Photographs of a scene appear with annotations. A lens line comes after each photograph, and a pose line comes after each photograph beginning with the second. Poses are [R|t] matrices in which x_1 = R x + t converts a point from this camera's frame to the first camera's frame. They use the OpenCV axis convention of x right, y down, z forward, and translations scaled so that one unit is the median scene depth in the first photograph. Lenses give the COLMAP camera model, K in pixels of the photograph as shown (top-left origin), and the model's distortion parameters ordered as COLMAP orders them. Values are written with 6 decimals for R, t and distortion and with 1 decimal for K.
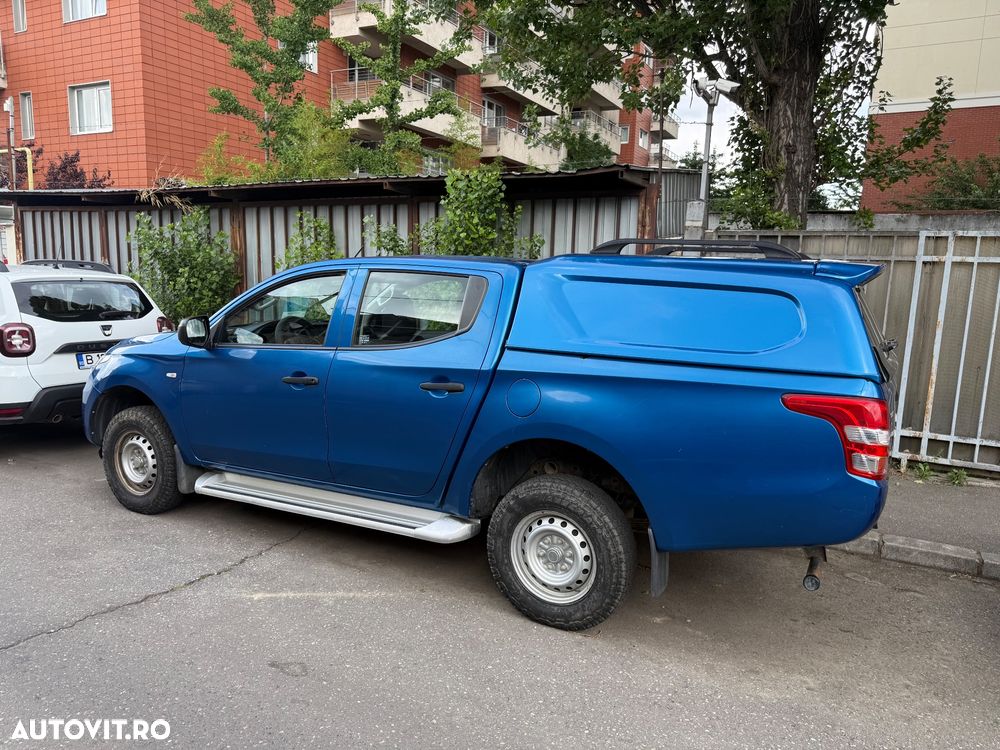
lens RADIAL K [[710.0, 0, 491.2], [0, 710.0, 386.6], [0, 0, 1]] dist [-0.005601, -0.000625]
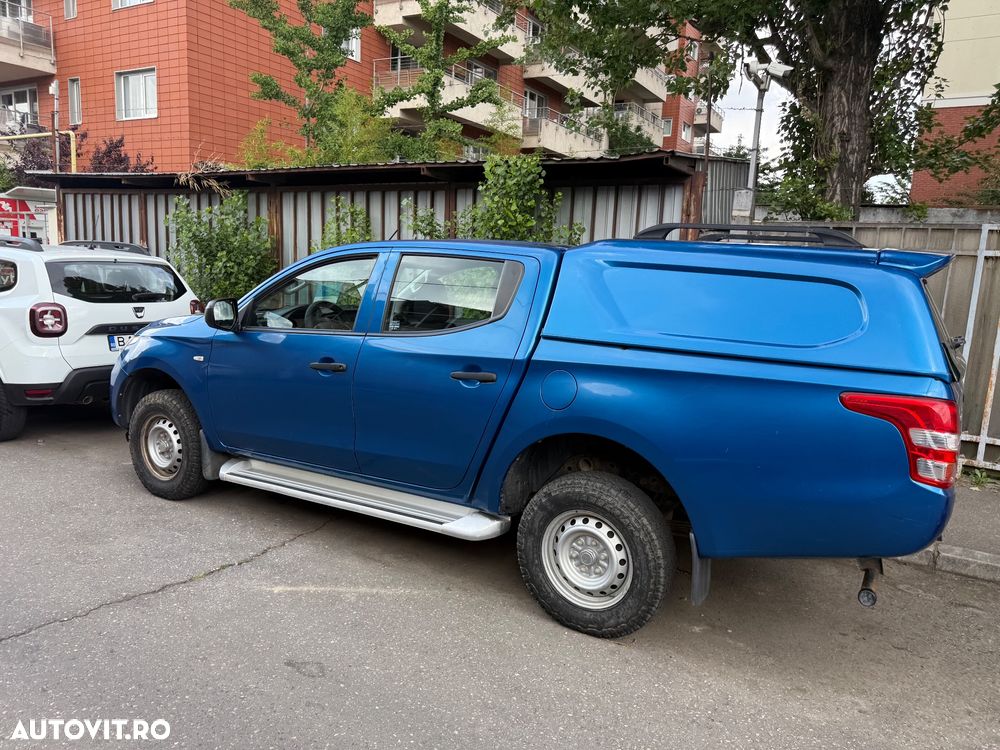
lens RADIAL K [[709.7, 0, 500.0], [0, 709.7, 375.0], [0, 0, 1]] dist [0.001470, -0.002630]
pose [[0.999015, 0.022787, -0.038072, 0.001281], [-0.022981, 0.999725, -0.004670, 0.001138], [0.037955, 0.005541, 0.999264, 0.025687]]
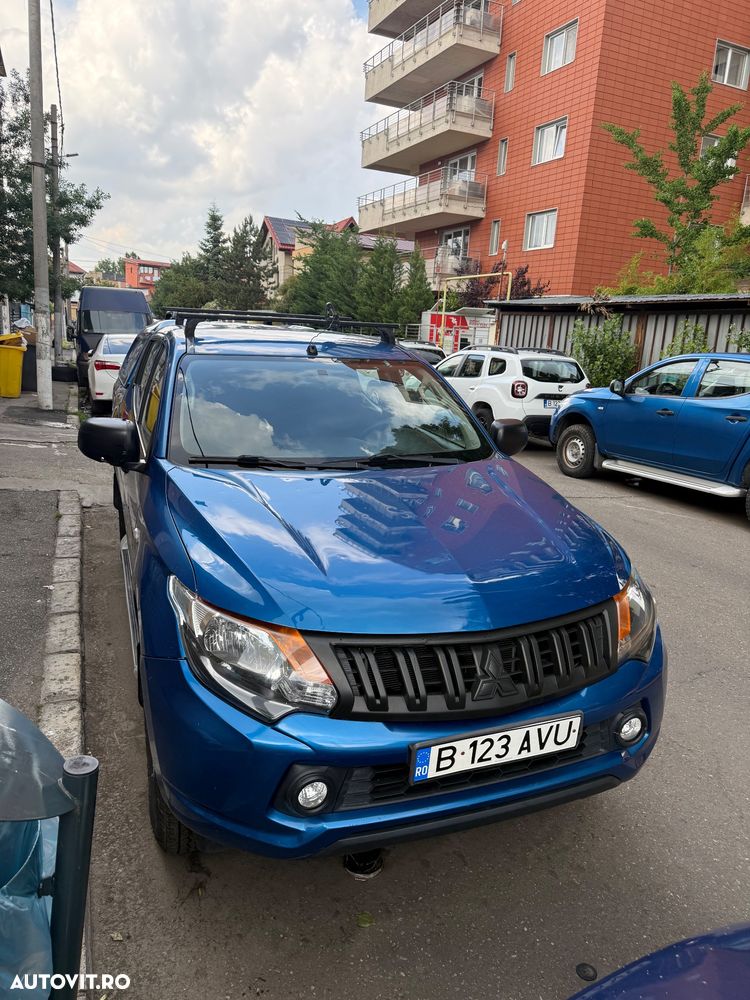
lens RADIAL K [[702.2, 0, 378.3], [0, 702.2, 505.5], [0, 0, 1]] dist [0.058912, -0.081719]
pose [[0.786655, 0.163224, -0.595426, 0.202681], [-0.136373, 0.986536, 0.090268, 0.109318], [0.602144, 0.010190, 0.798323, -0.672190]]
